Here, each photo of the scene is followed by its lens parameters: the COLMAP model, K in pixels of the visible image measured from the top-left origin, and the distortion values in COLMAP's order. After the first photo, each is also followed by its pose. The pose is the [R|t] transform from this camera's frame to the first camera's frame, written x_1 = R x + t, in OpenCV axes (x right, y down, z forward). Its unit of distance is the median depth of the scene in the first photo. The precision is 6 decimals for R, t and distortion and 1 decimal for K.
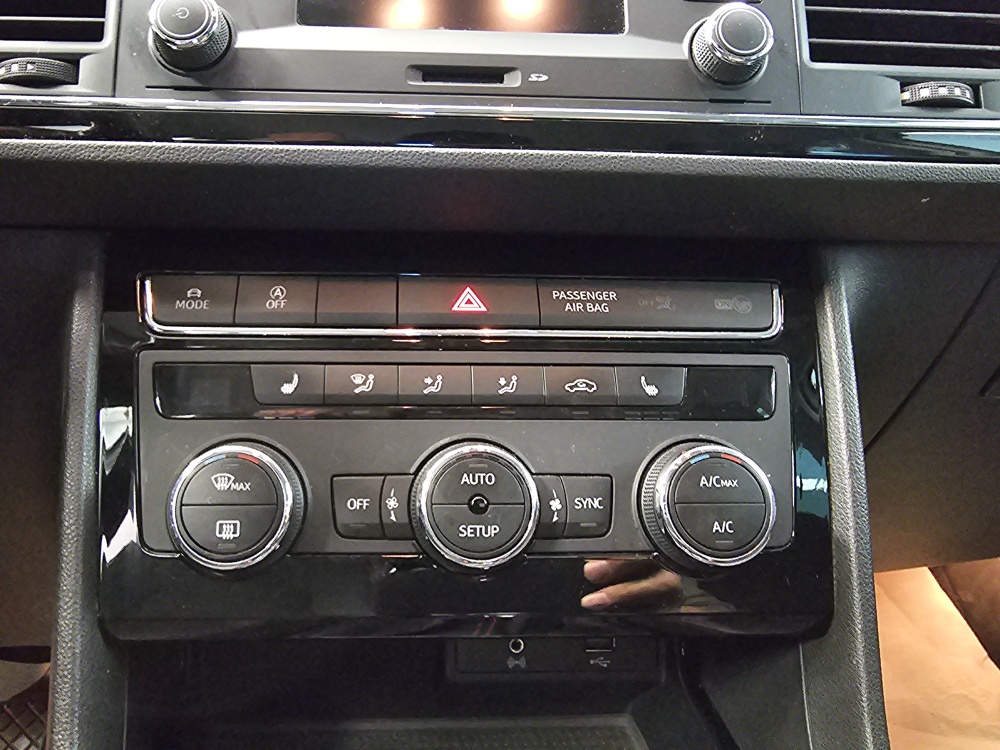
lens RADIAL K [[696.0, 0, 453.0], [0, 696.0, 371.8], [0, 0, 1]] dist [0.008553, -0.011442]
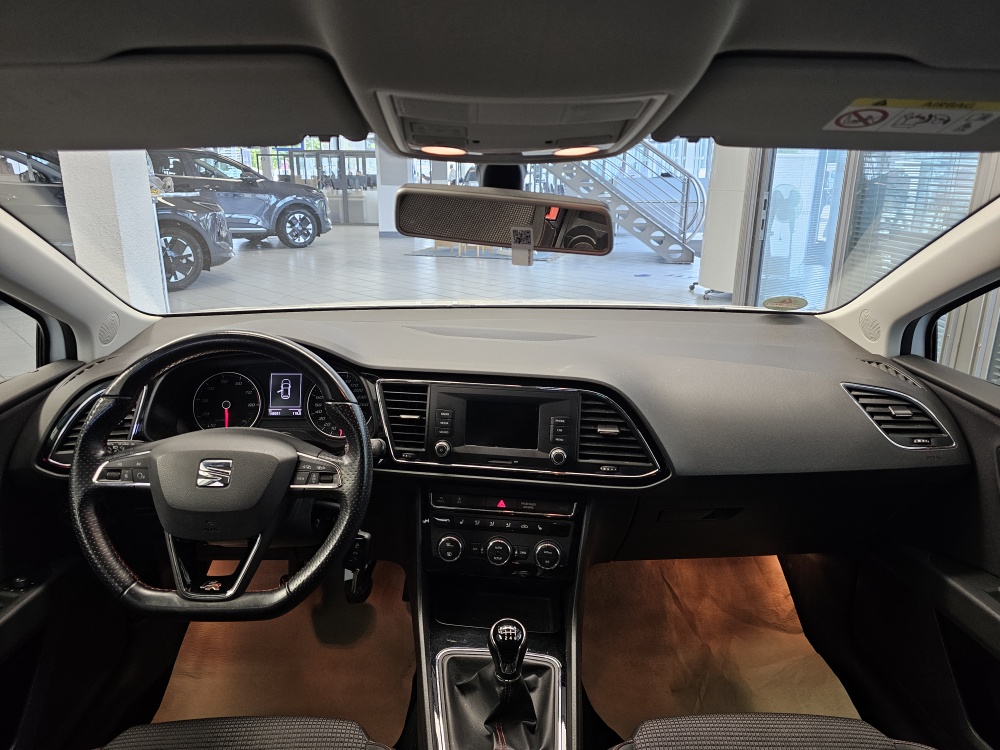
lens RADIAL K [[695.4, 0, 506.4], [0, 695.4, 359.2], [0, 0, 1]] dist [0.060862, -0.056195]
pose [[0.988307, 0.044705, -0.145776, 0.682048], [-0.025091, 0.990703, 0.133707, -1.667219], [0.150398, -0.128485, 0.980241, -3.337420]]
